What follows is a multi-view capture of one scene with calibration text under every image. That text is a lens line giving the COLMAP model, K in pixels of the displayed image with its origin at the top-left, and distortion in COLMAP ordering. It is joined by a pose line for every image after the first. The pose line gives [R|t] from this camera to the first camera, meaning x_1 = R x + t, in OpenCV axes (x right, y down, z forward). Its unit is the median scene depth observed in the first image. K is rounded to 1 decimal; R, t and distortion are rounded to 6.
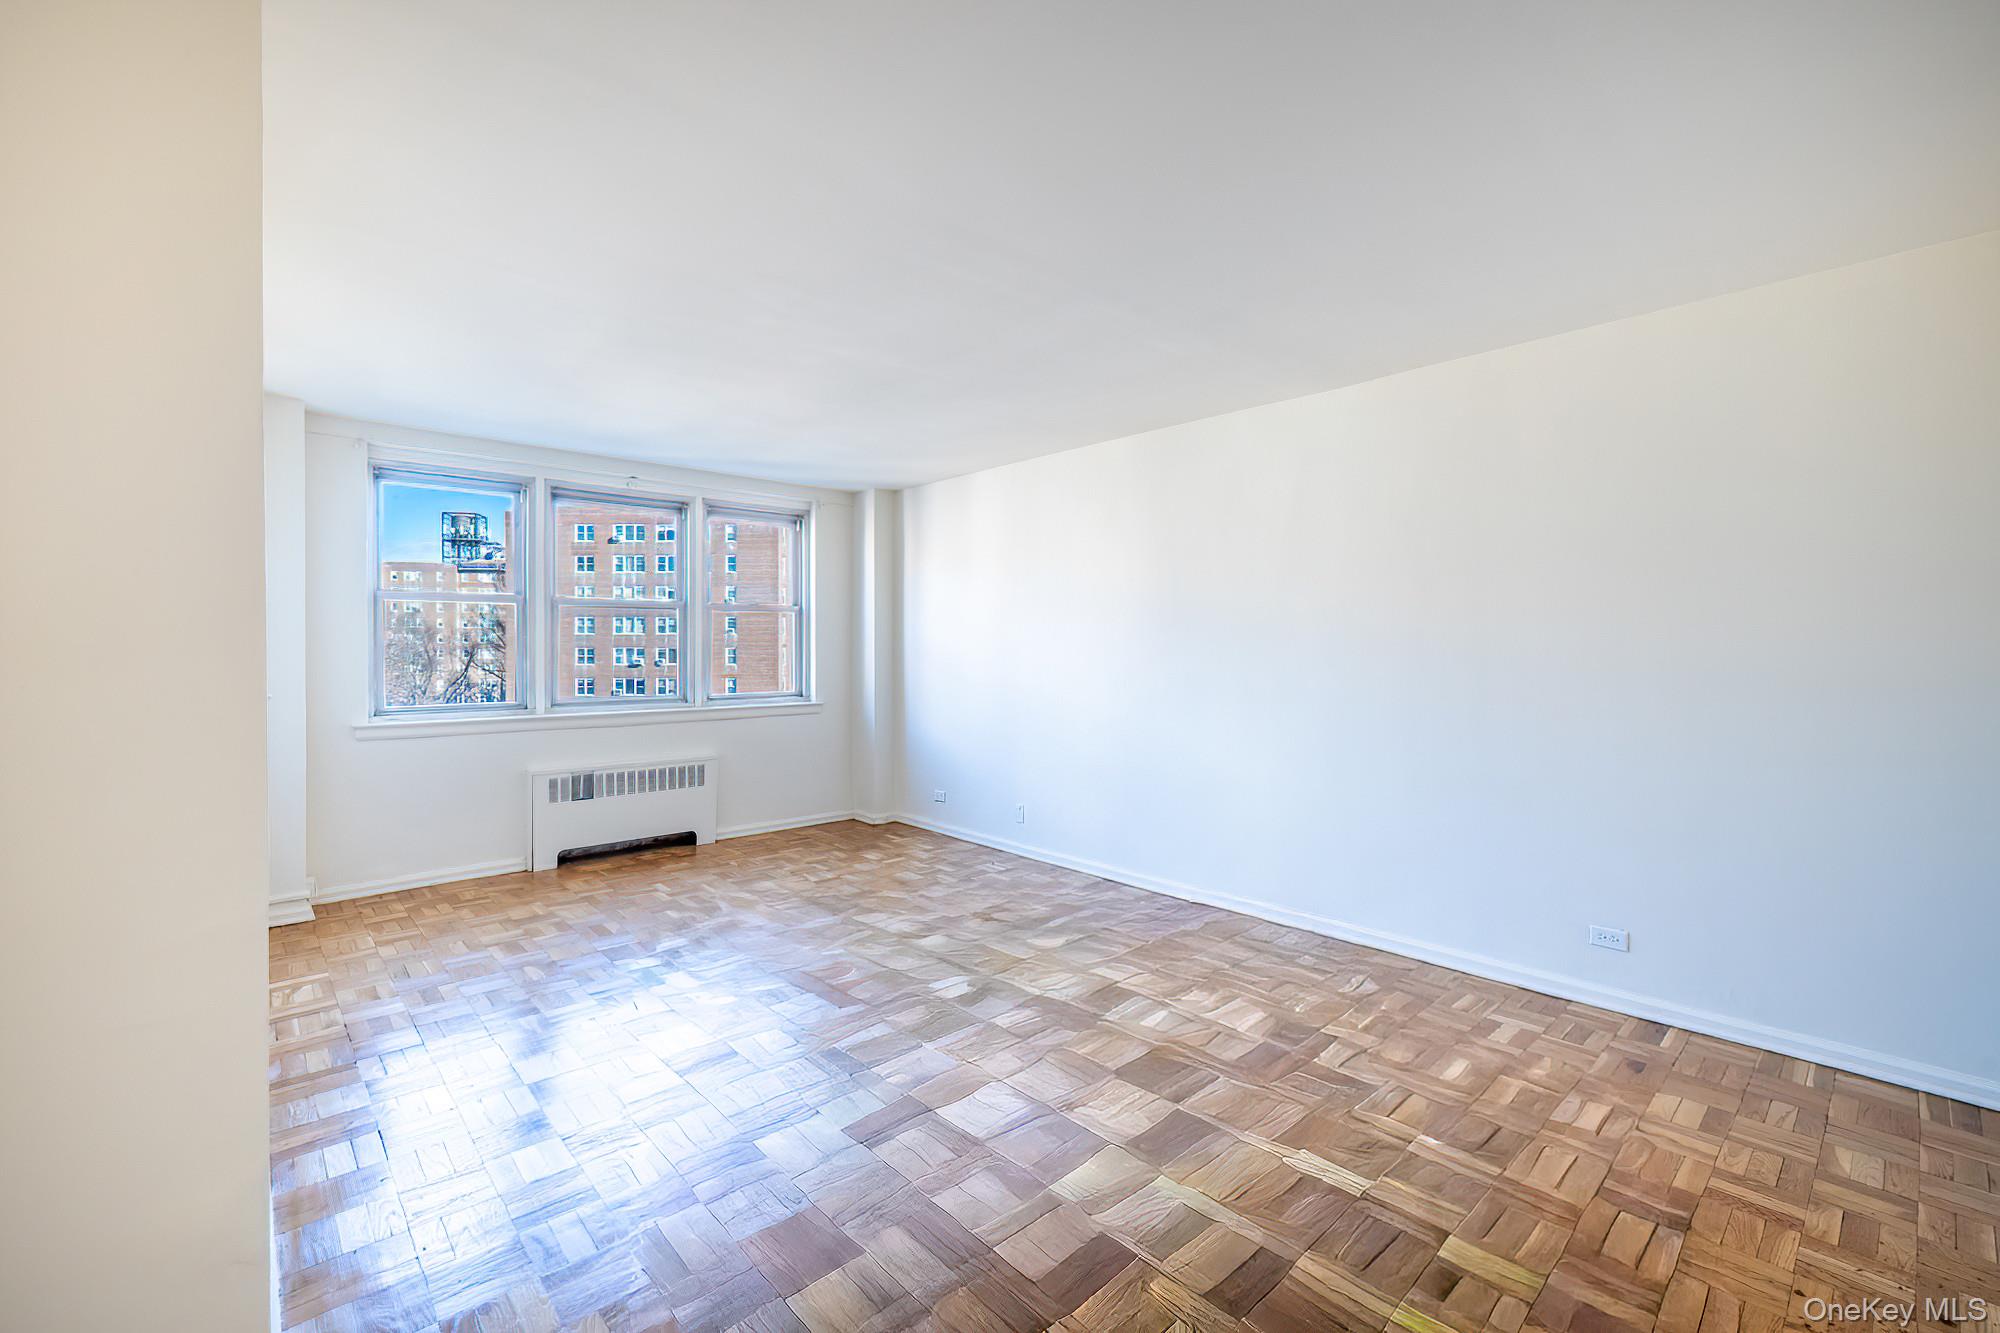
lens RADIAL K [[850.7, 0, 1016.4], [0, 850.7, 656.9], [0, 0, 1]] dist [-0.003713, 0.000904]
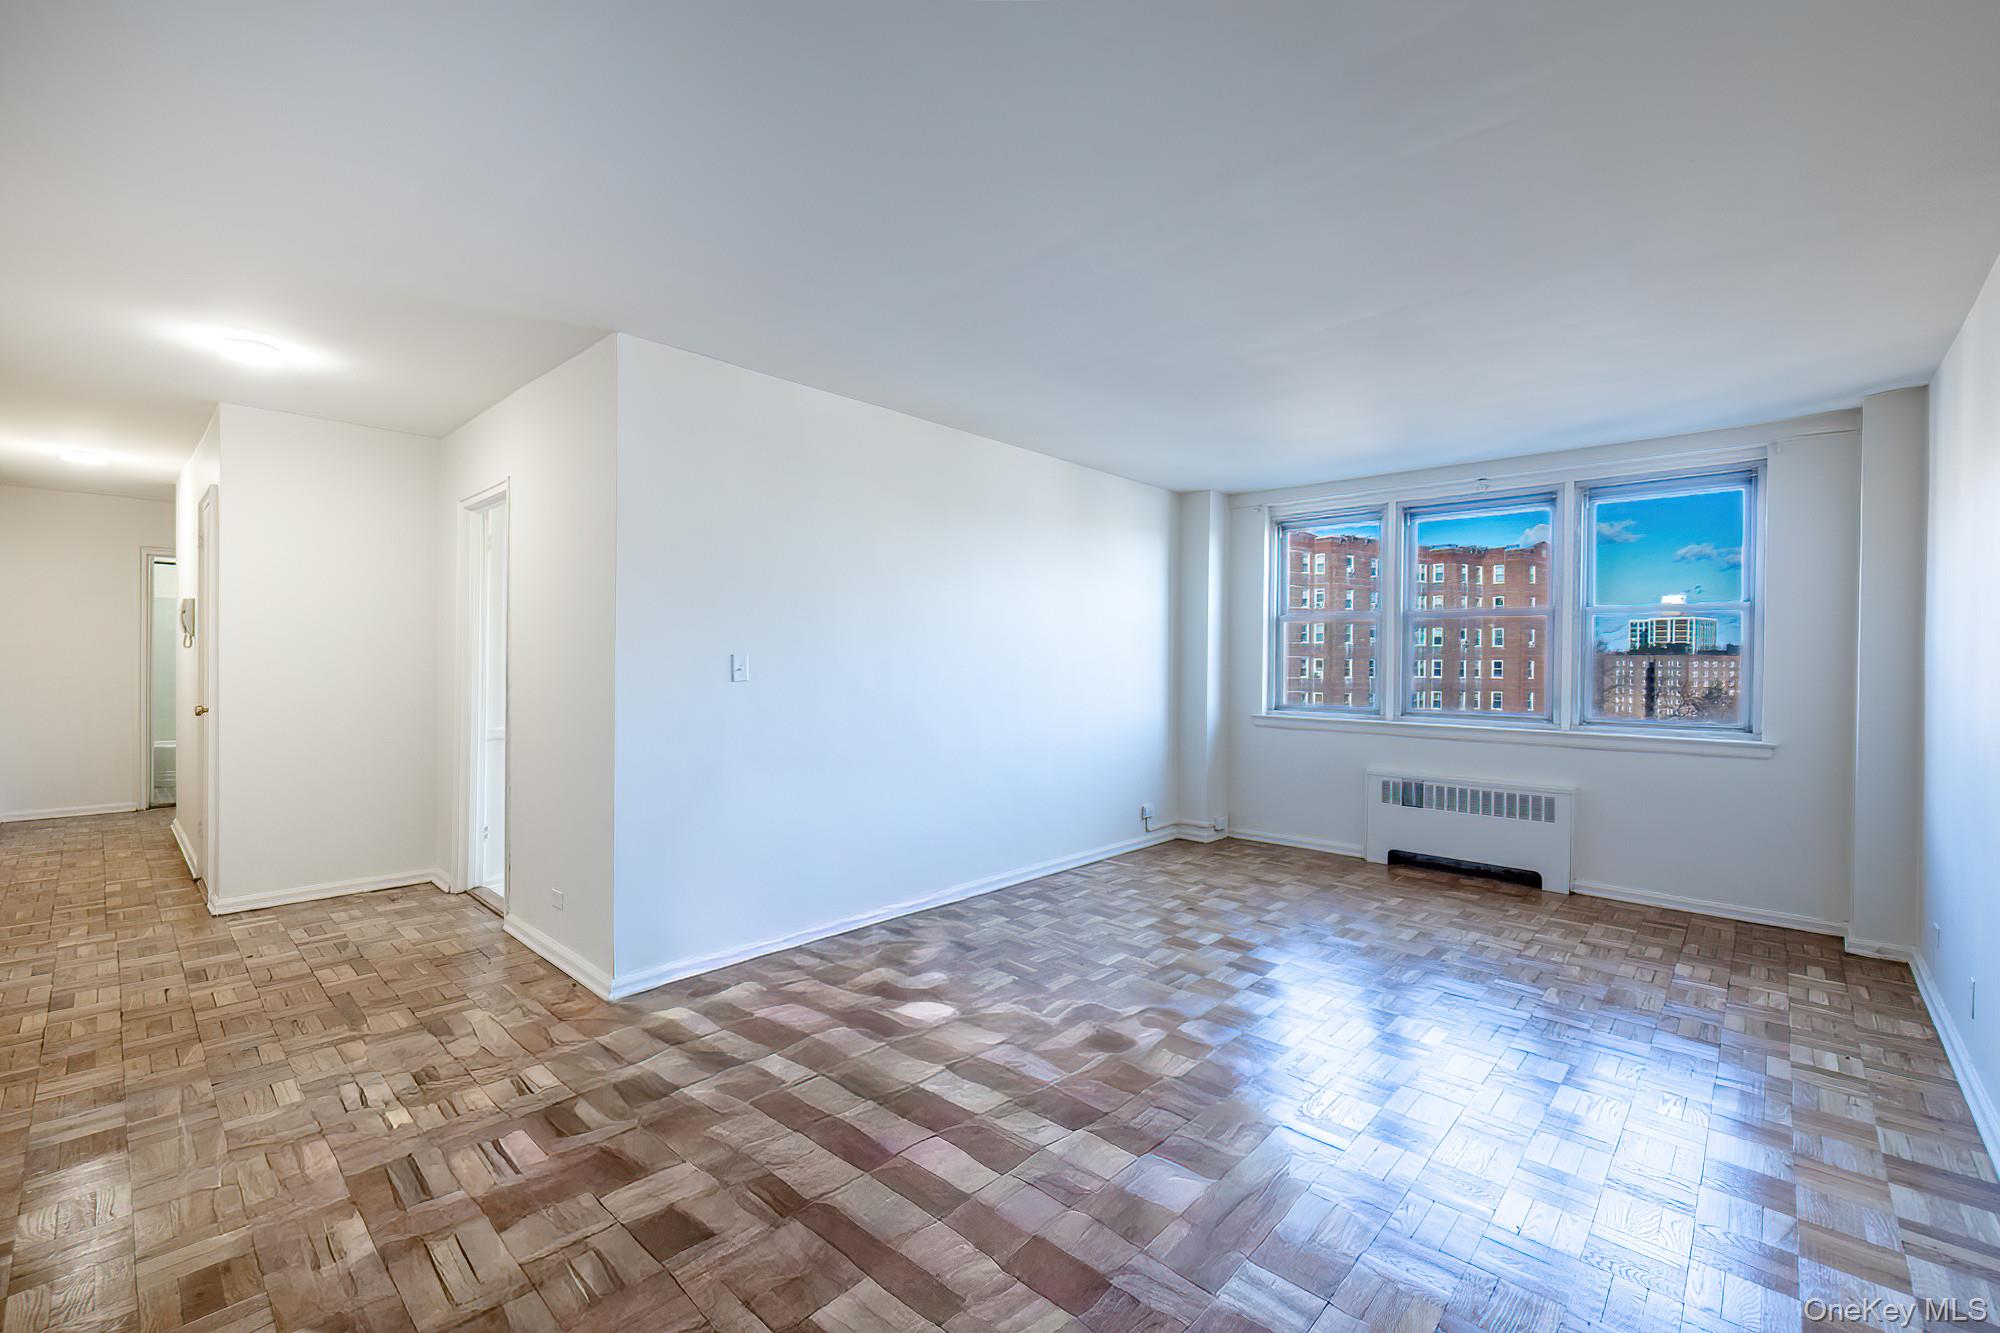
lens RADIAL K [[850.7, 0, 988.6], [0, 850.7, 662.4], [0, 0, 1]] dist [-0.003713, 0.000904]
pose [[0.053473, 0.006506, -0.998548, 0.482902], [-0.017116, 0.999838, 0.005598, -0.003739], [0.998423, 0.016792, 0.053576, 0.420896]]
